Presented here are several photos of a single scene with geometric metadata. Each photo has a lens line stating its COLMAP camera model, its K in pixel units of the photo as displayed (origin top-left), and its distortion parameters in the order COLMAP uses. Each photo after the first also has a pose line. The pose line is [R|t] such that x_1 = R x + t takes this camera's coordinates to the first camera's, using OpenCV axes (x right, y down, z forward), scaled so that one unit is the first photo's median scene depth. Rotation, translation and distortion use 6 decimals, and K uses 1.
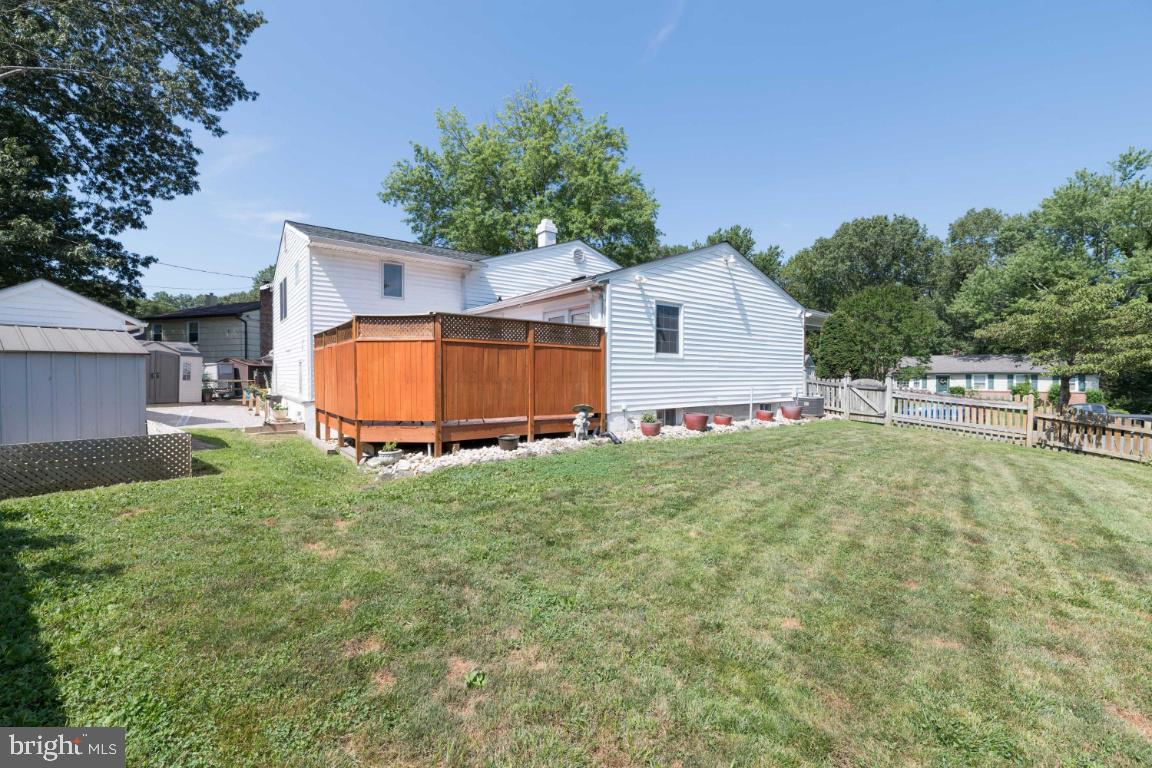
lens RADIAL K [[466.0, 0, 579.6], [0, 466.0, 377.0], [0, 0, 1]] dist [0.003930, -0.000175]
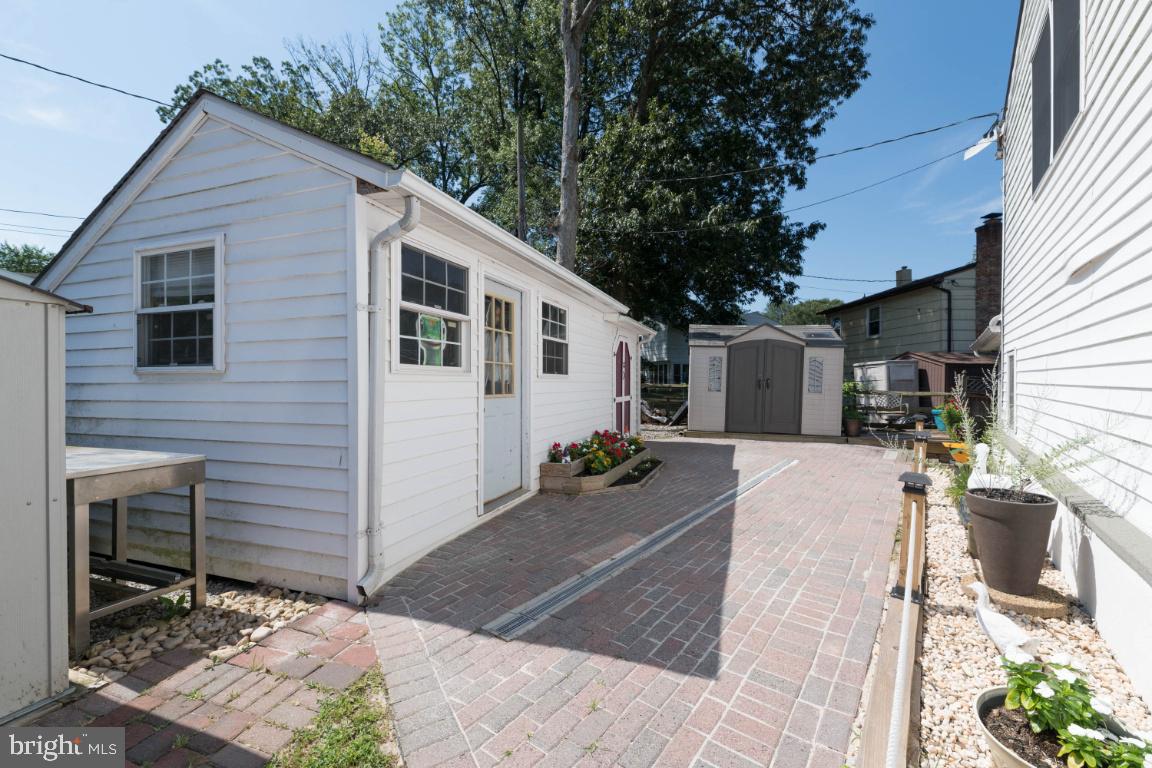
lens RADIAL K [[466.0, 0, 579.2], [0, 466.0, 381.4], [0, 0, 1]] dist [0.003930, -0.000175]
pose [[0.252659, 0.001847, -0.967554, -0.320638], [-0.004849, 0.999988, 0.000643, -0.003943], [0.967543, 0.004529, 0.252665, 0.488101]]
